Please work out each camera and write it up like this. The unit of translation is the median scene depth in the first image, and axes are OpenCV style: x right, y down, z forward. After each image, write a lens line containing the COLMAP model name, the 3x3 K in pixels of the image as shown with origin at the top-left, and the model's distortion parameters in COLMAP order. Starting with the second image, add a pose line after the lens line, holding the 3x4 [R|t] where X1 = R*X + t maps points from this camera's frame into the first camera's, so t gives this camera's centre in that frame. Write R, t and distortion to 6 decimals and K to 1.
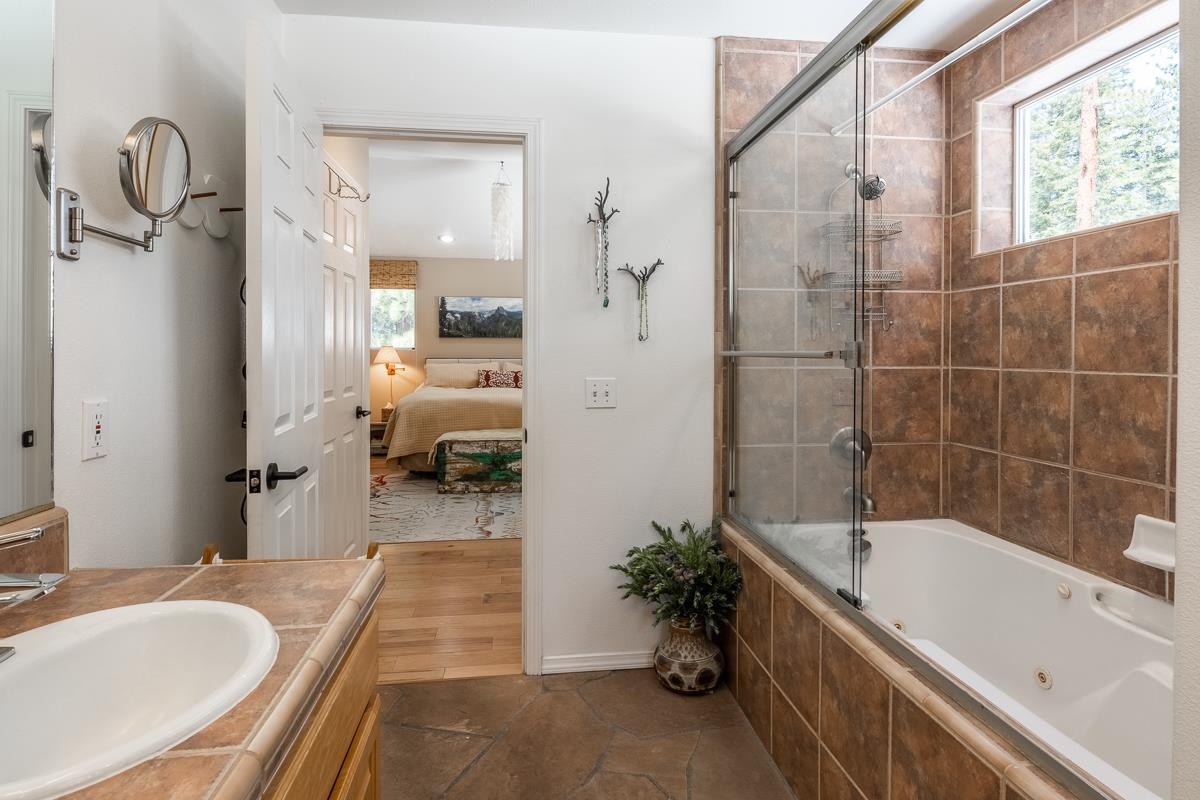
lens RADIAL K [[639.3, 0, 603.5], [0, 639.3, 360.3], [0, 0, 1]] dist [-0.000361, -0.000077]
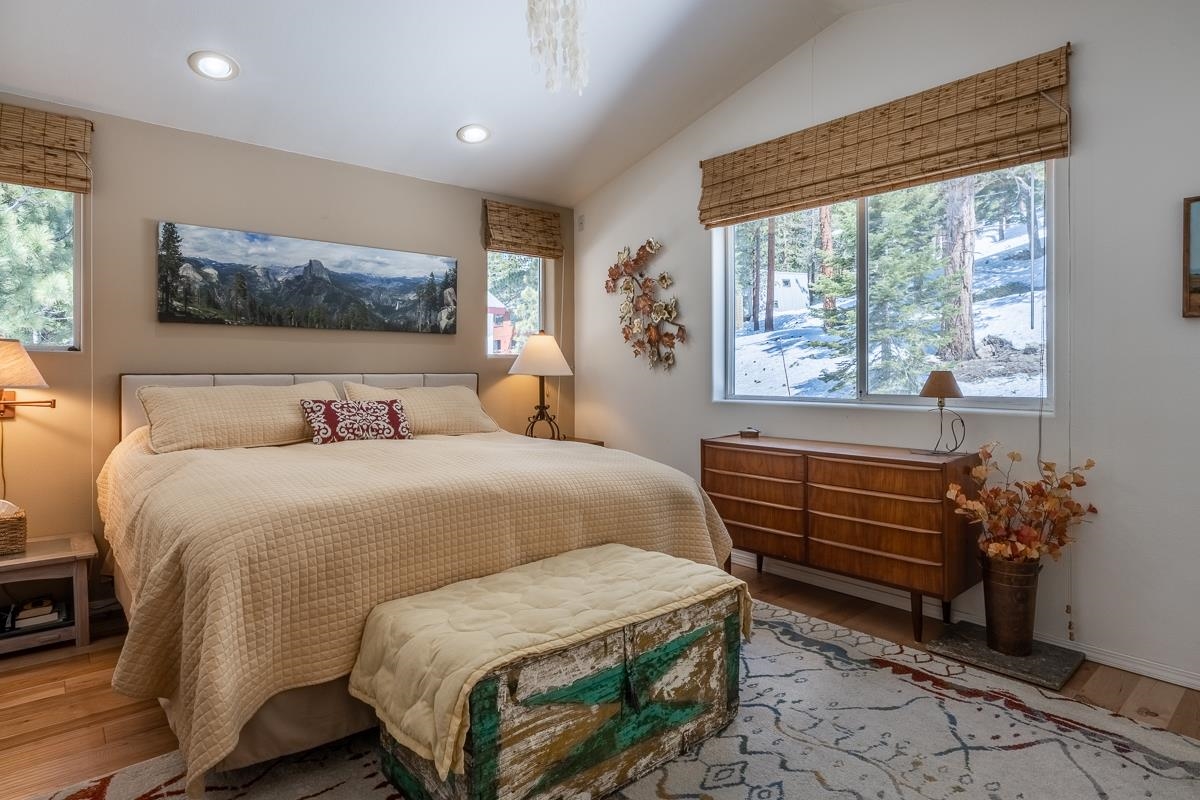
lens RADIAL K [[644.1, 0, 598.3], [0, 644.1, 375.5], [0, 0, 1]] dist [-0.002512, -0.000220]
pose [[0.839174, -0.006039, 0.543829, -0.262428], [0.010075, 0.999939, -0.004442, 0.002922], [-0.543769, 0.009207, 0.839184, 0.544102]]
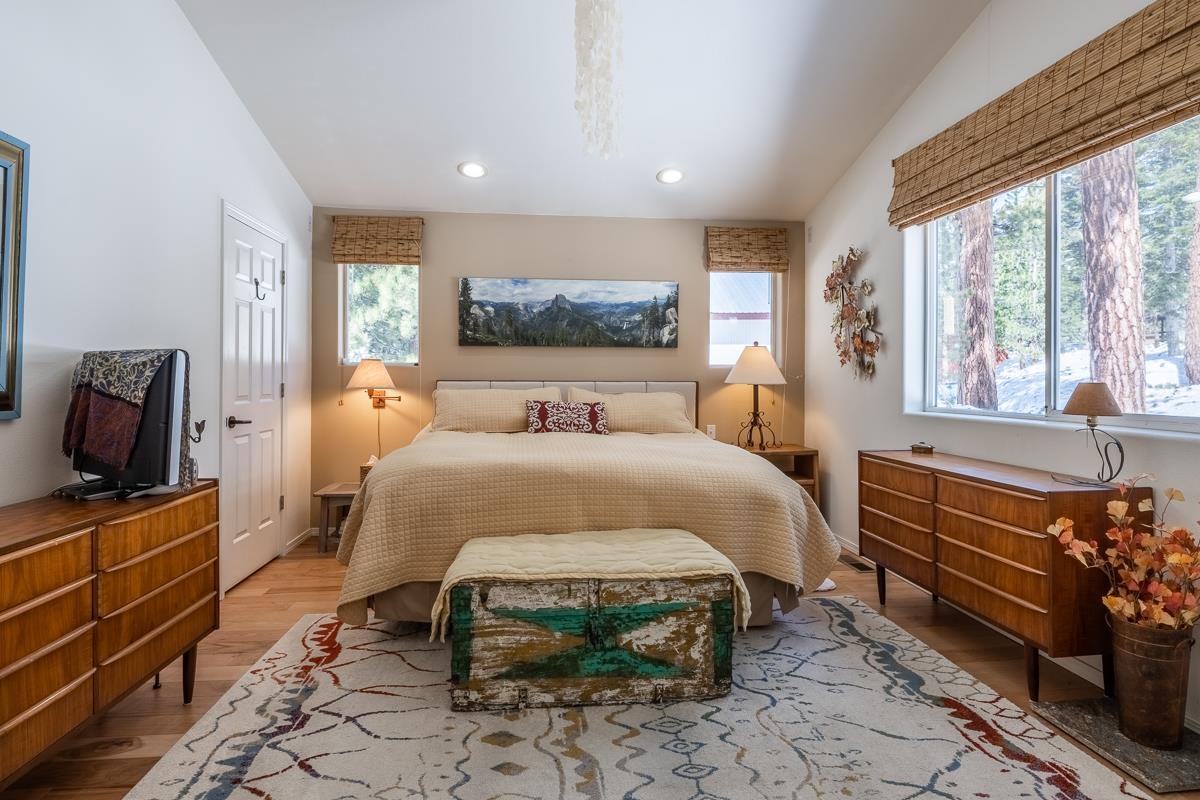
lens RADIAL K [[634.9, 0, 603.0], [0, 634.9, 381.2], [0, 0, 1]] dist [-0.001818, -0.000151]
pose [[0.999533, 0.002086, -0.030483, -0.111140], [-0.002395, 0.999946, -0.010097, 0.003536], [0.030460, 0.010165, 0.999484, 0.438955]]
